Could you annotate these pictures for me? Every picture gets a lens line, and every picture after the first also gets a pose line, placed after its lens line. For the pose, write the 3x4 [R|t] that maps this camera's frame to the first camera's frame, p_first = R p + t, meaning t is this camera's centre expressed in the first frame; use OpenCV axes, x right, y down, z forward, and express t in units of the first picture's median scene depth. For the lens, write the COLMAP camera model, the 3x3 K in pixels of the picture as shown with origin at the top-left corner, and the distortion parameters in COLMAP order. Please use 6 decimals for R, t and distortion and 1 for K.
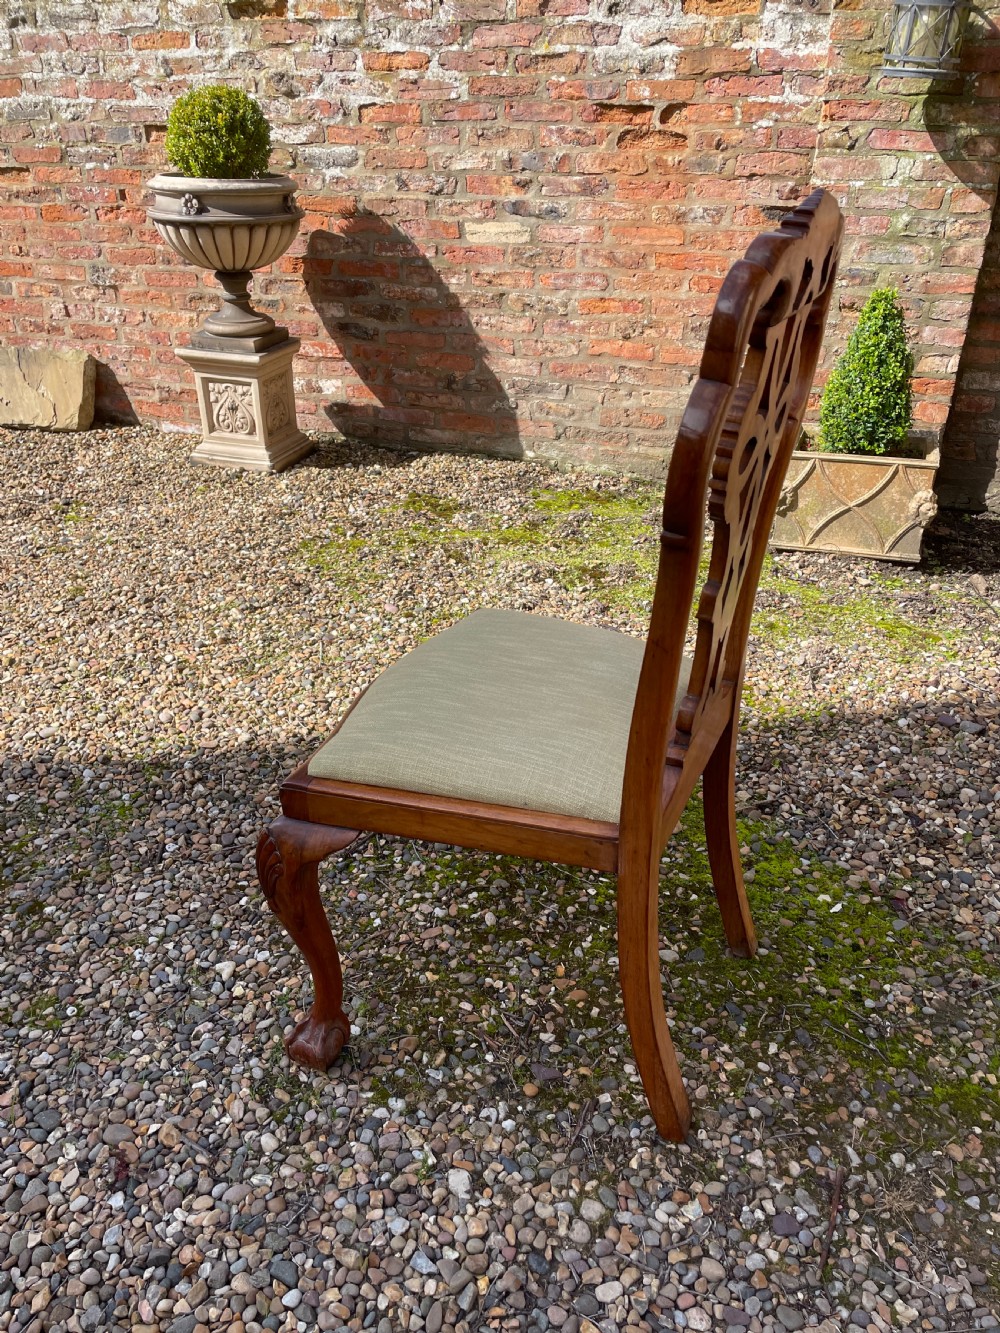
lens RADIAL K [[1007.6, 0, 502.2], [0, 1007.6, 676.4], [0, 0, 1]] dist [0.090496, -0.112509]
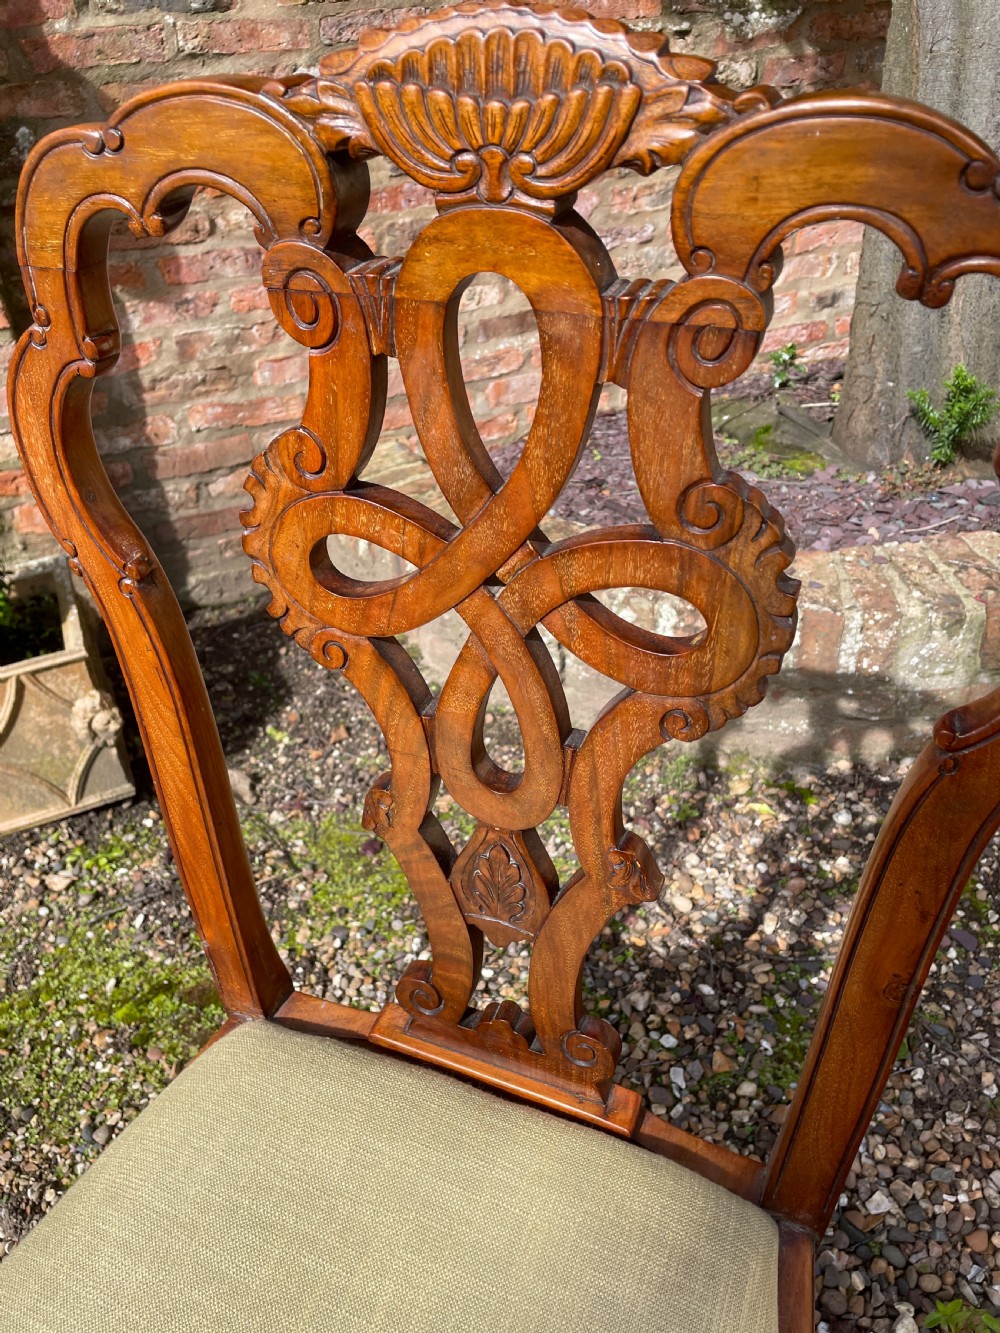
lens RADIAL K [[1007.6, 0, 496.7], [0, 1007.6, 658.4], [0, 0, 1]] dist [0.090496, -0.112509]
pose [[0.711374, -0.421185, 0.562628, 0.261900], [0.388156, 0.902819, 0.185078, -0.214331], [-0.585903, 0.086728, 0.805727, 0.398246]]
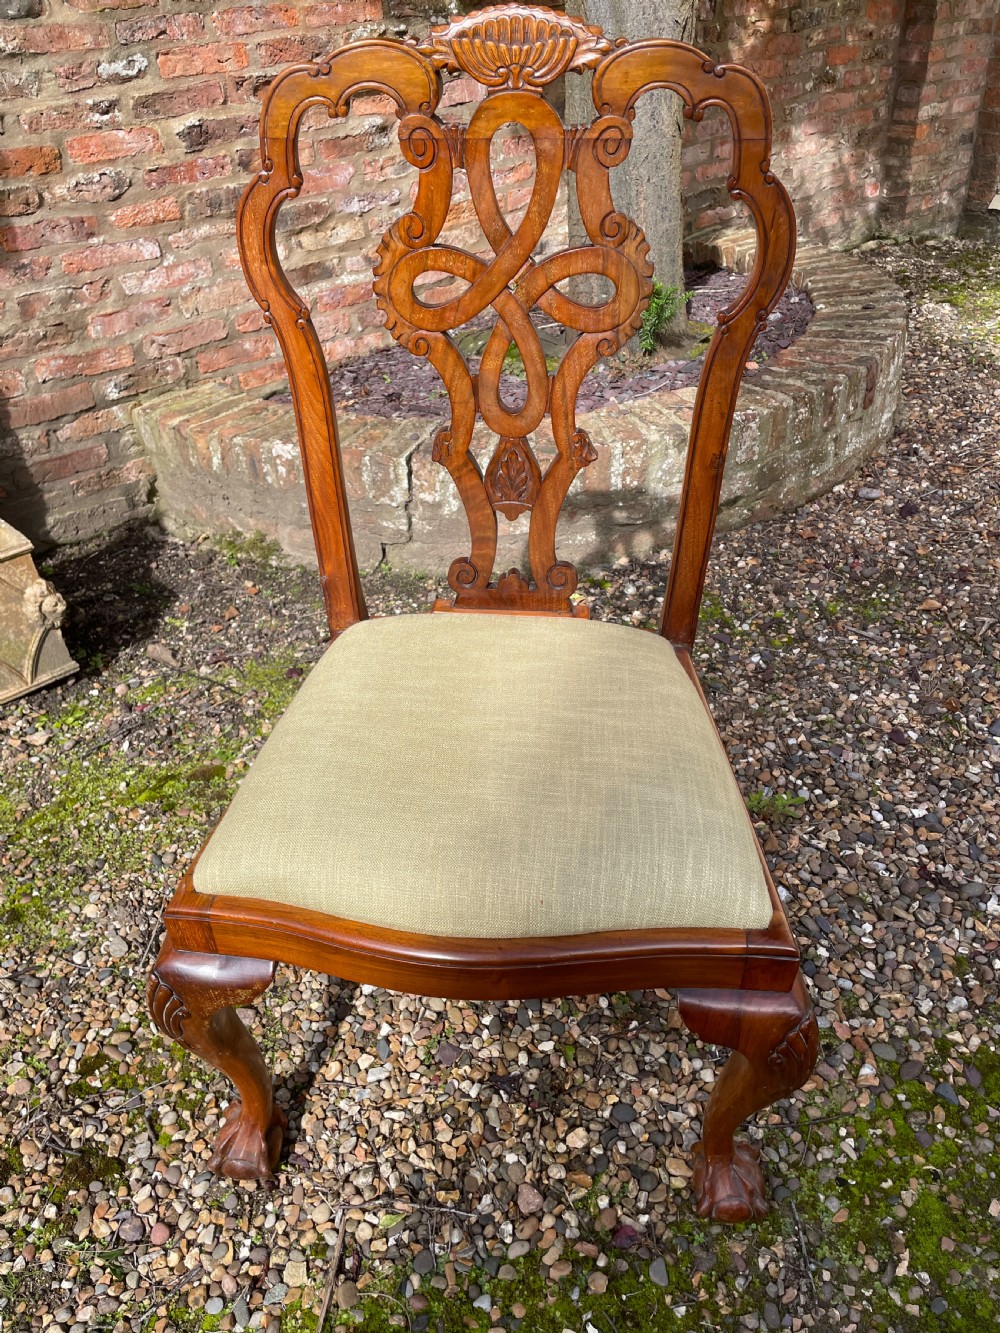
lens RADIAL K [[1007.6, 0, 493.9], [0, 1007.6, 654.6], [0, 0, 1]] dist [0.090496, -0.112509]
pose [[0.466997, -0.513143, 0.720137, 0.040383], [0.470025, 0.833868, 0.289380, -0.192910], [-0.748993, 0.203343, 0.630604, 0.342717]]
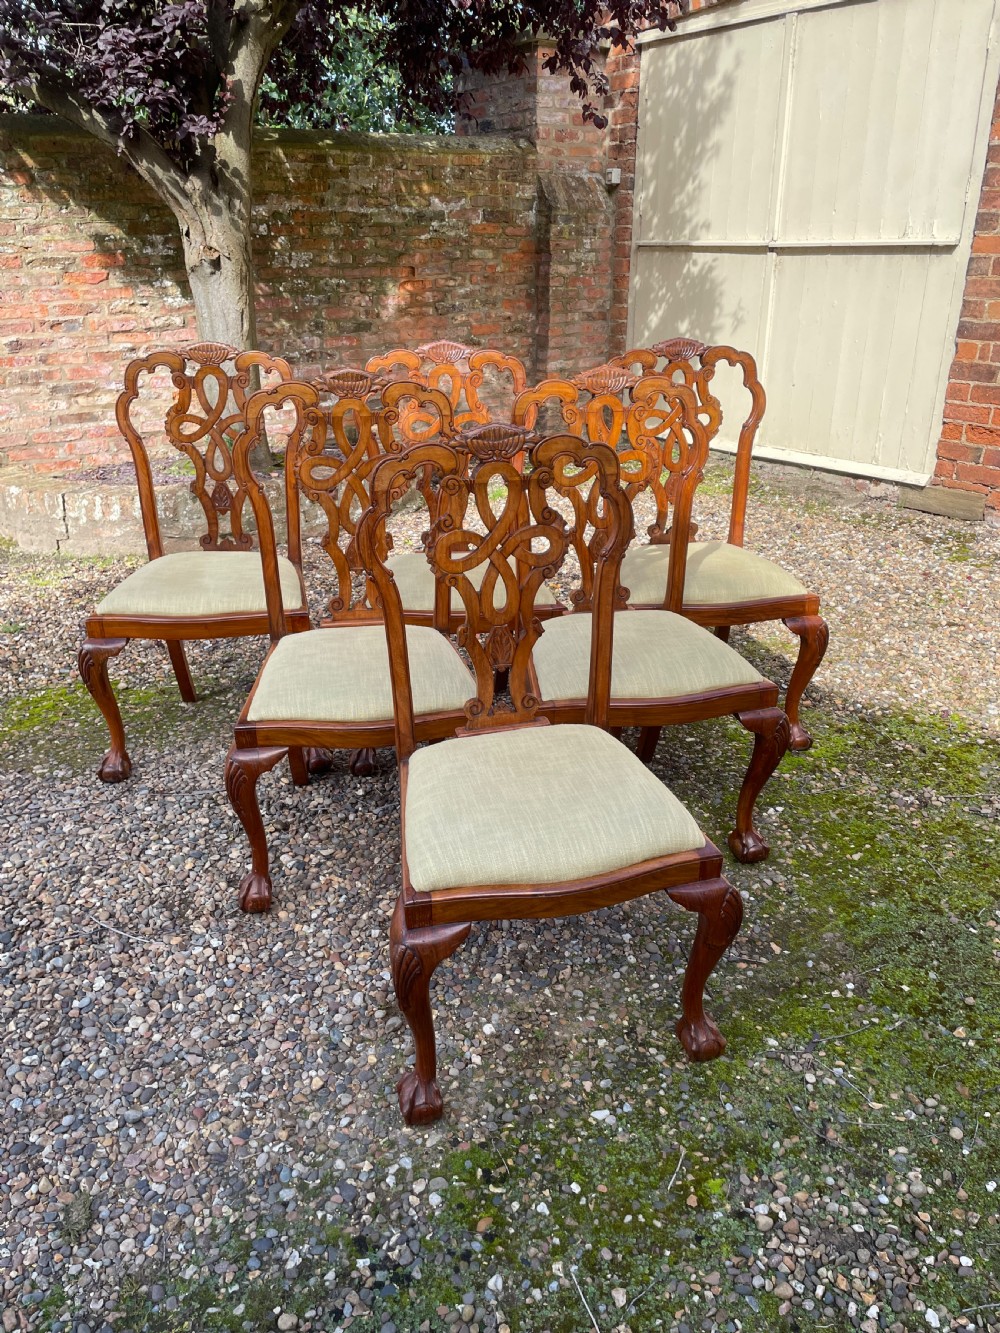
lens RADIAL K [[1007.6, 0, 493.5], [0, 1007.6, 661.7], [0, 0, 1]] dist [0.090496, -0.112509]
pose [[0.562930, -0.323039, 0.760760, -0.274700], [0.402199, 0.911187, 0.089303, 0.239724], [-0.722043, 0.255705, 0.642860, -0.592237]]
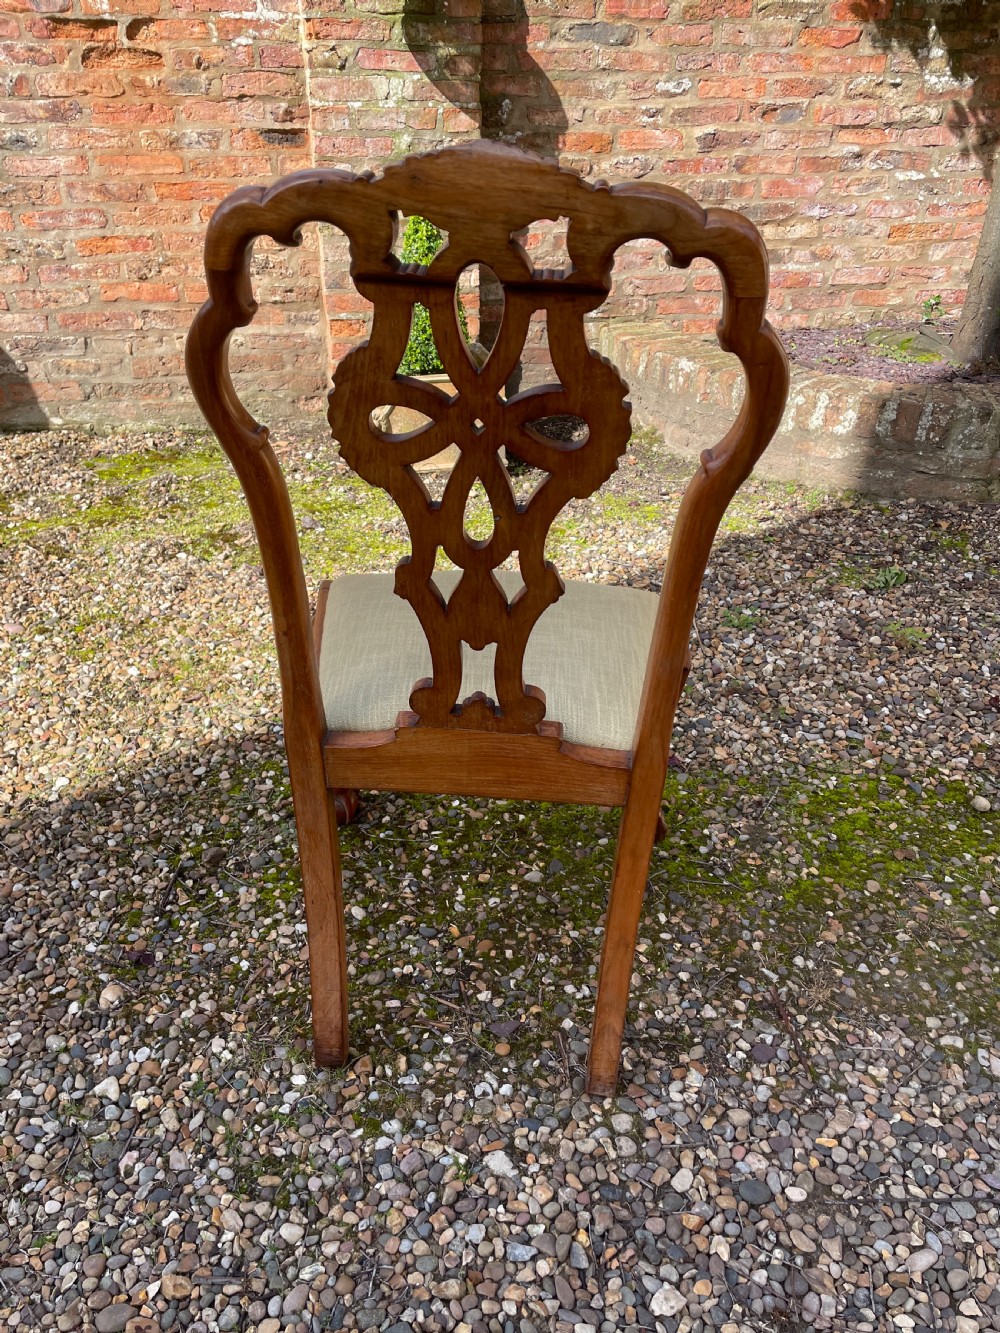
lens RADIAL K [[1007.6, 0, 491.4], [0, 1007.6, 671.9], [0, 0, 1]] dist [0.090496, -0.112509]
pose [[0.844538, -0.273930, 0.460127, -0.166393], [0.244893, 0.961710, 0.123052, -0.037795], [-0.476217, 0.008760, 0.879284, 0.059351]]
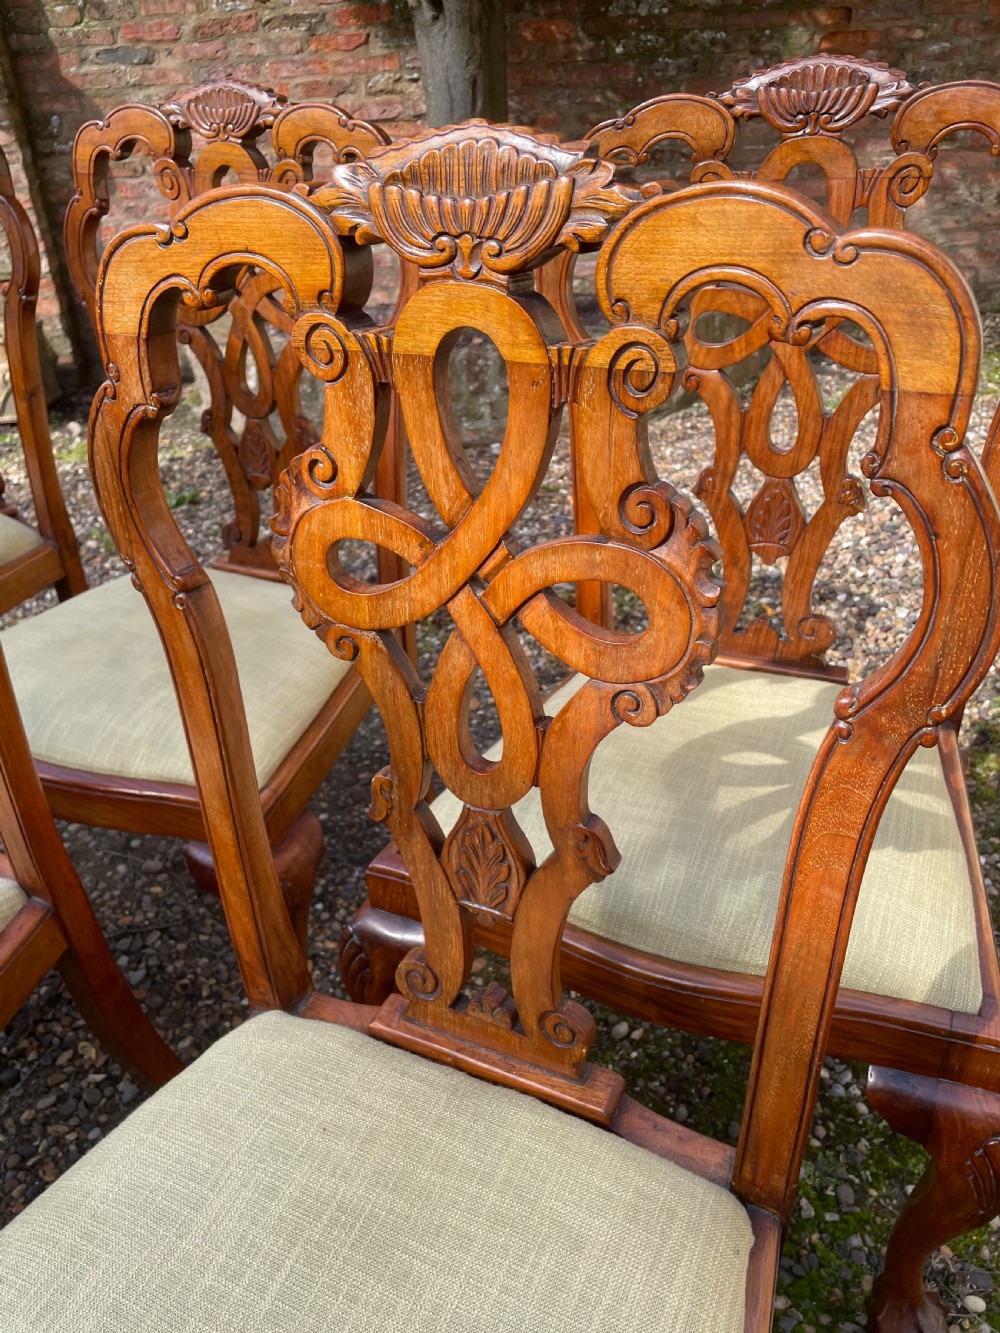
lens RADIAL K [[1014.1, 0, 504.0], [0, 1014.1, 677.3], [0, 0, 1]] dist [0.075936, -0.098005]
pose [[0.915772, -0.246507, 0.317170, 0.475967], [0.235234, 0.969117, 0.074010, 0.250156], [-0.325619, 0.006833, 0.945477, -0.420788]]
